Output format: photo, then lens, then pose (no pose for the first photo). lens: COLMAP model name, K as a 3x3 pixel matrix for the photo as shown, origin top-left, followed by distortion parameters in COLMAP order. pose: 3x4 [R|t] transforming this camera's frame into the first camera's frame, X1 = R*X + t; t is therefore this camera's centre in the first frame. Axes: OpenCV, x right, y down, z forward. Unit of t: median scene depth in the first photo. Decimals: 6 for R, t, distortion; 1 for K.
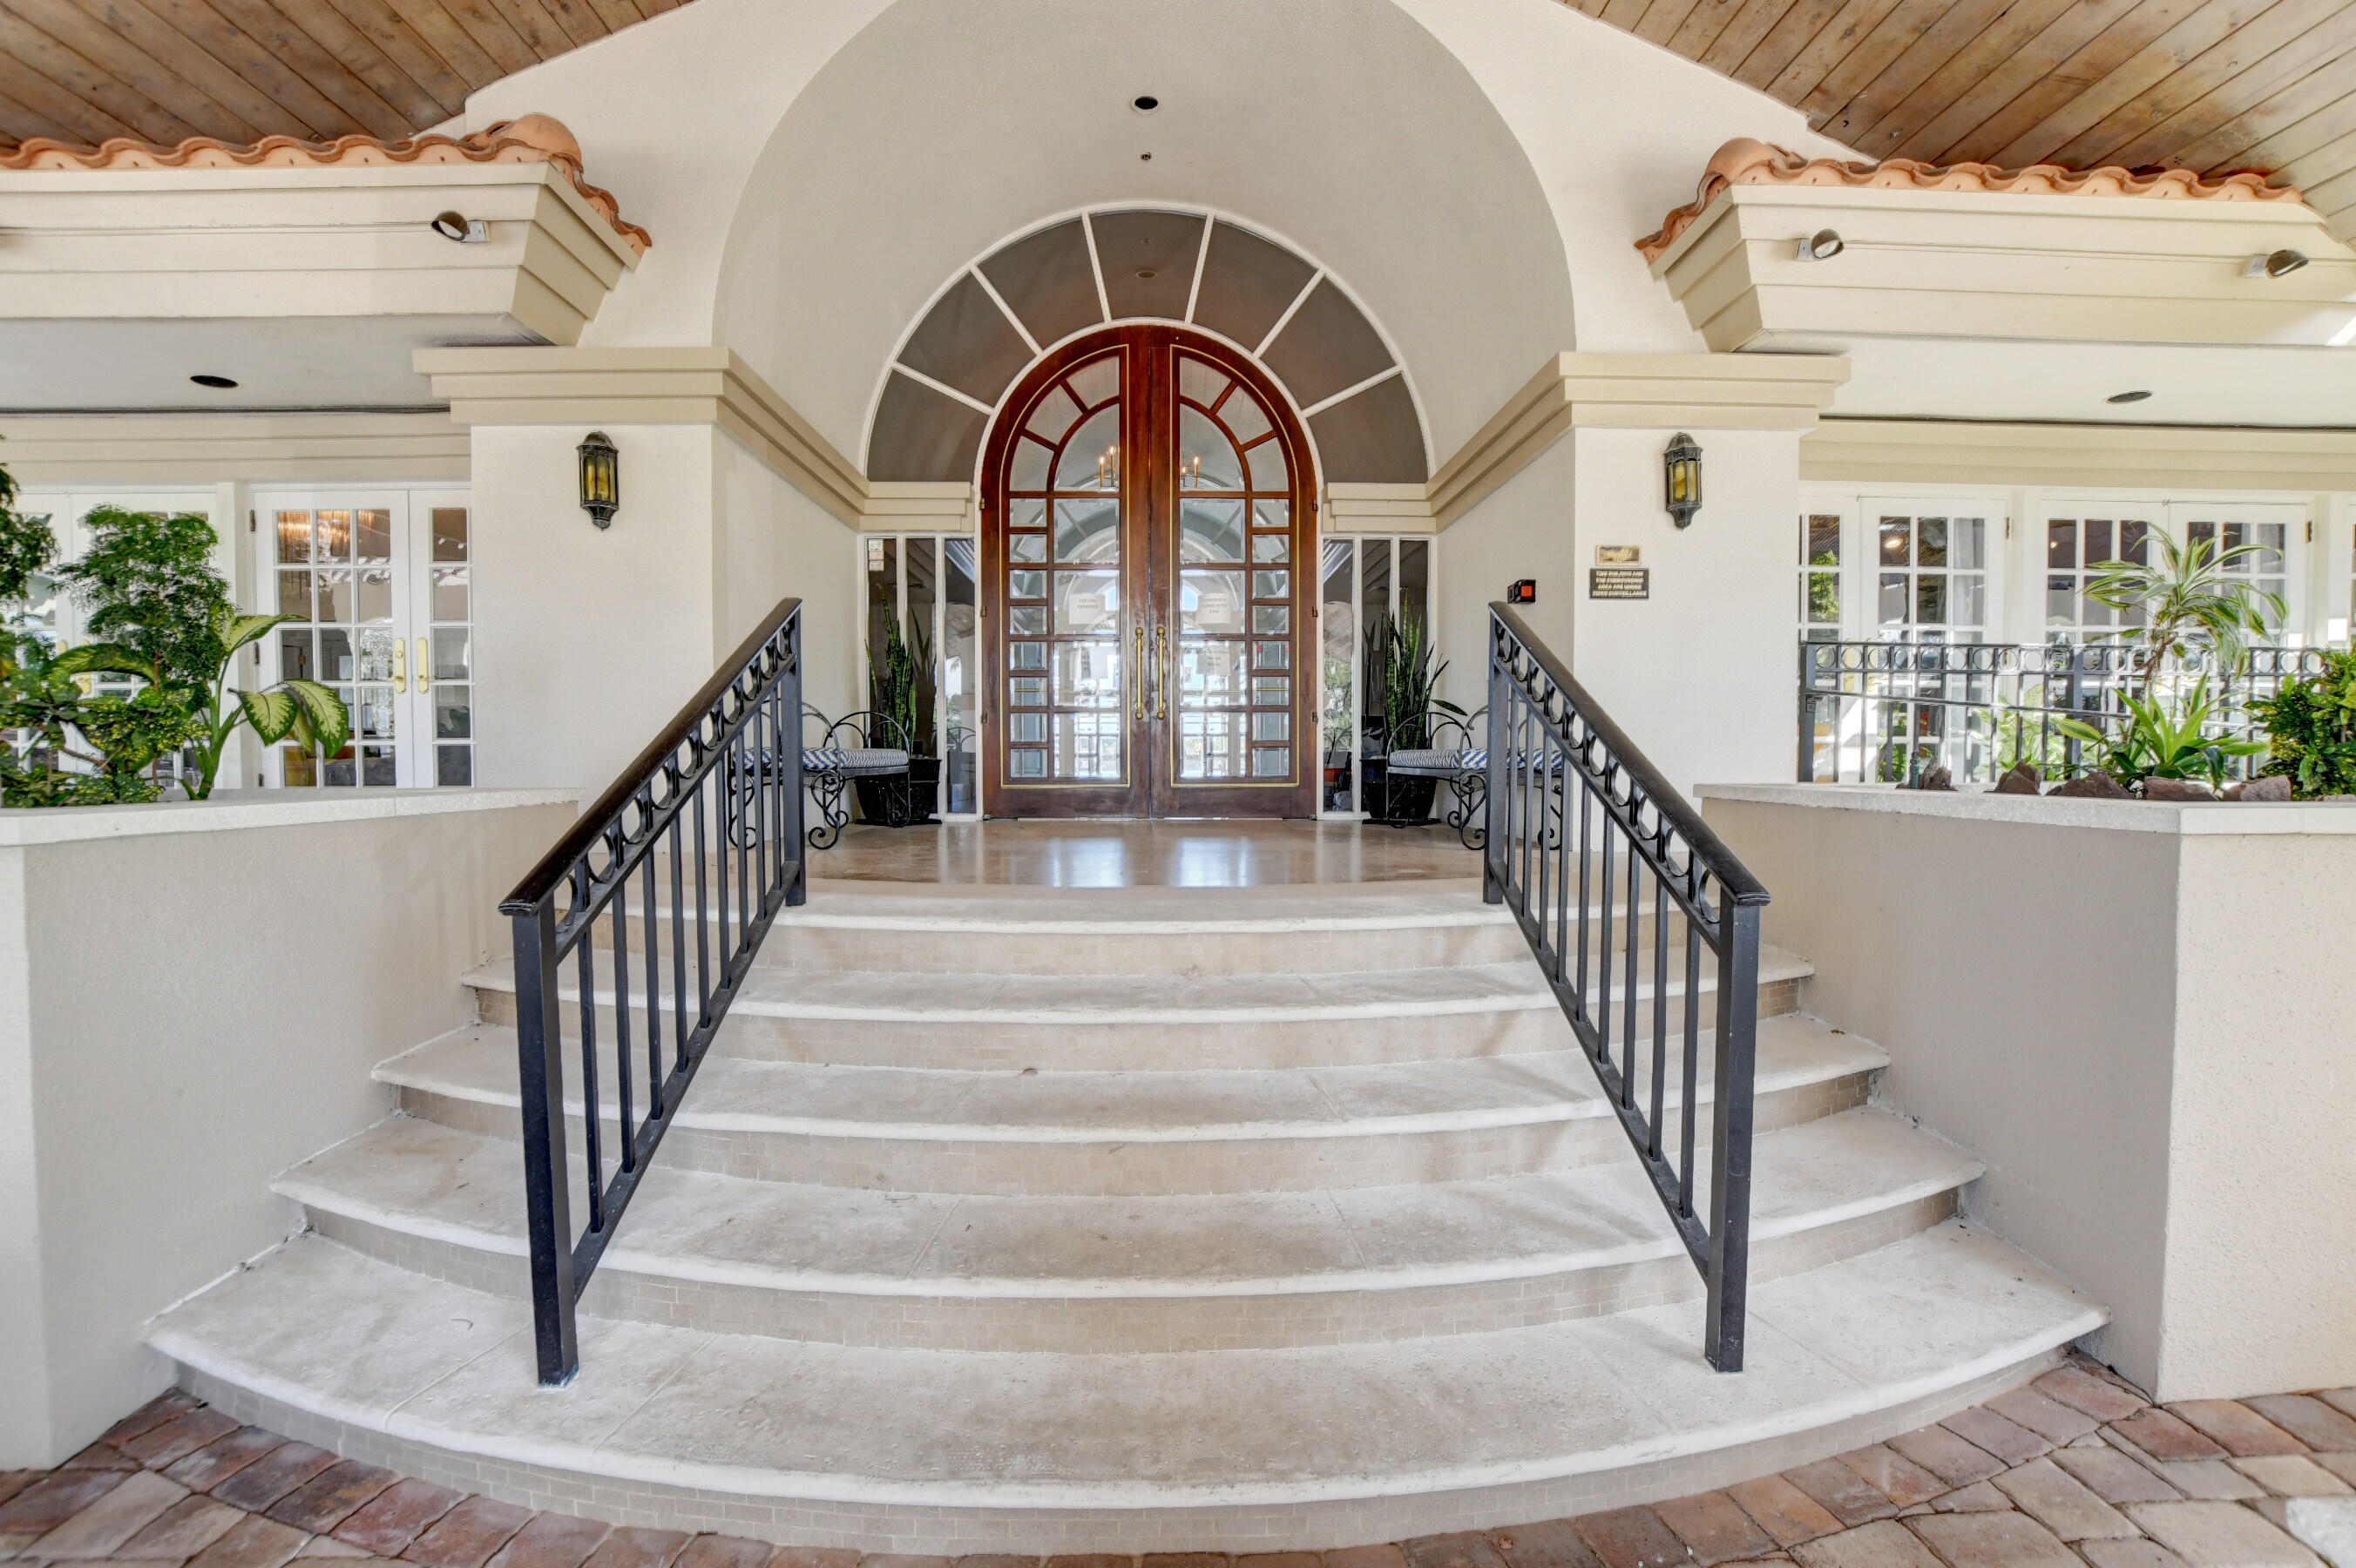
lens RADIAL K [[1040.8, 0, 1170.7], [0, 1040.8, 778.9], [0, 0, 1]] dist [-0.030250, 0.002863]
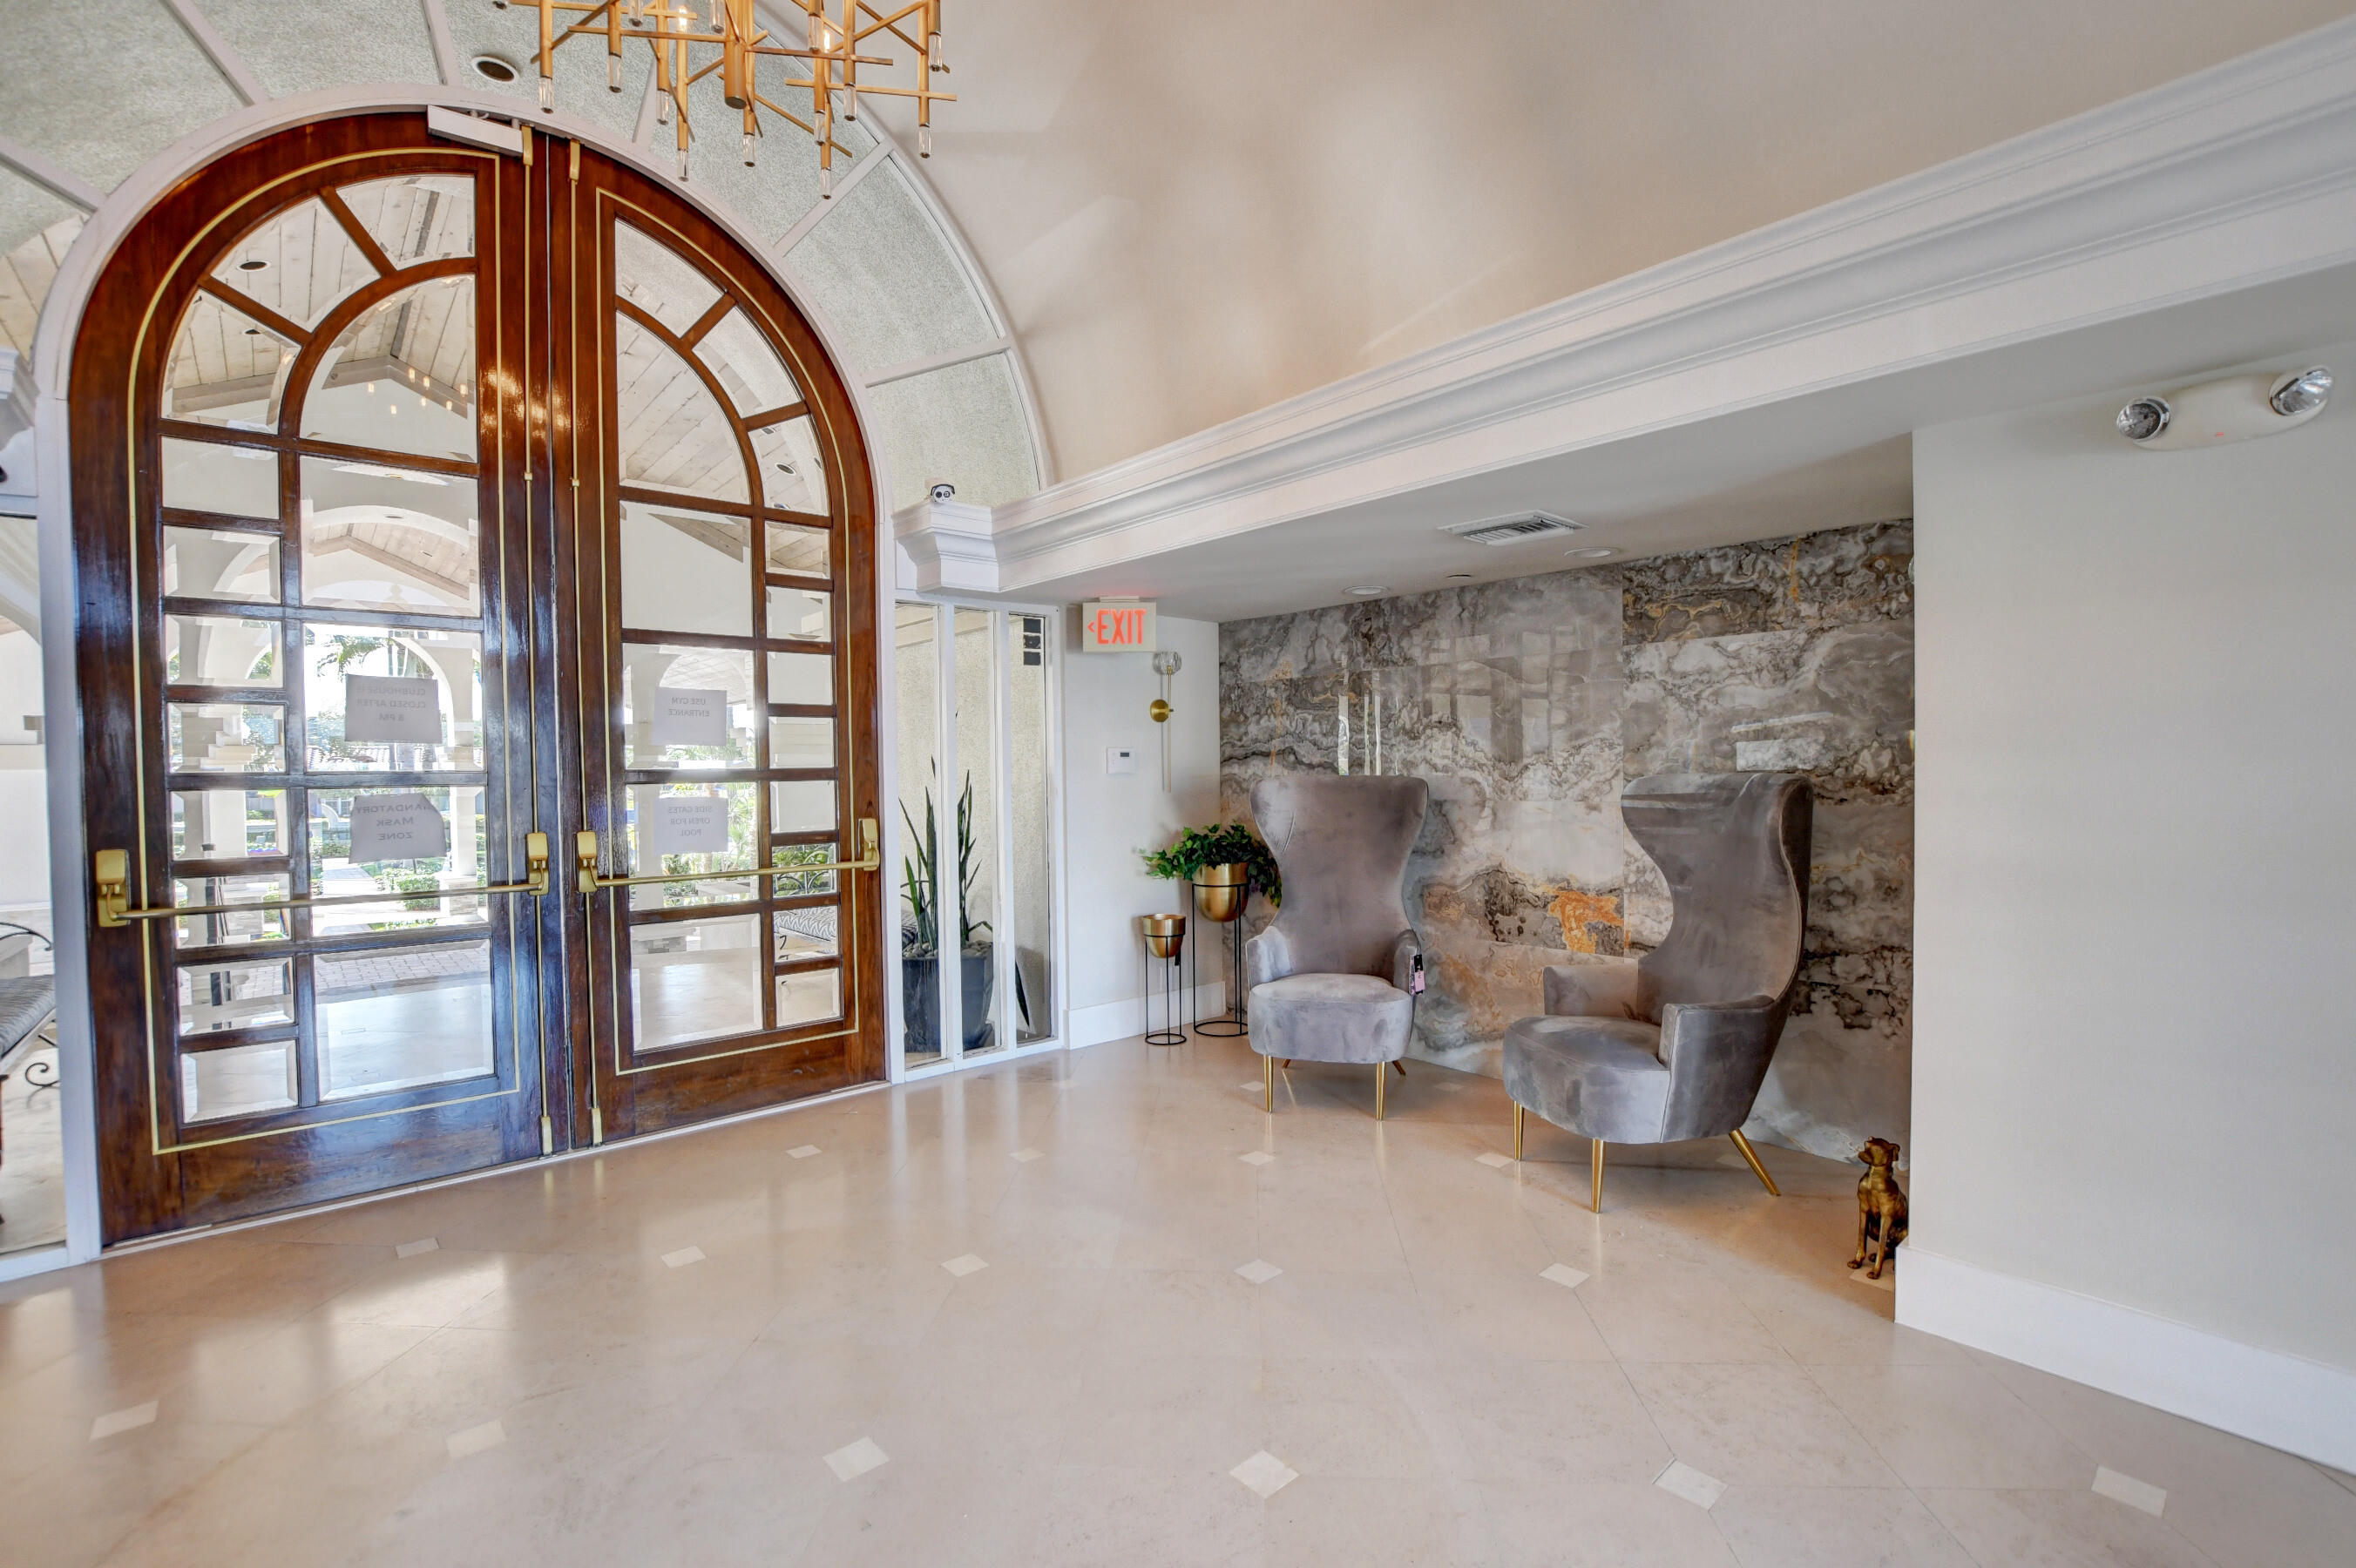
lens RADIAL K [[1040.8, 0, 1170.9], [0, 1040.8, 794.3], [0, 0, 1]] dist [-0.030250, 0.002863]
pose [[0.771859, -0.019874, 0.635483, -0.104357], [0.023451, 0.999721, 0.002781, -0.122574], [-0.635361, 0.012756, 0.772110, 0.447604]]
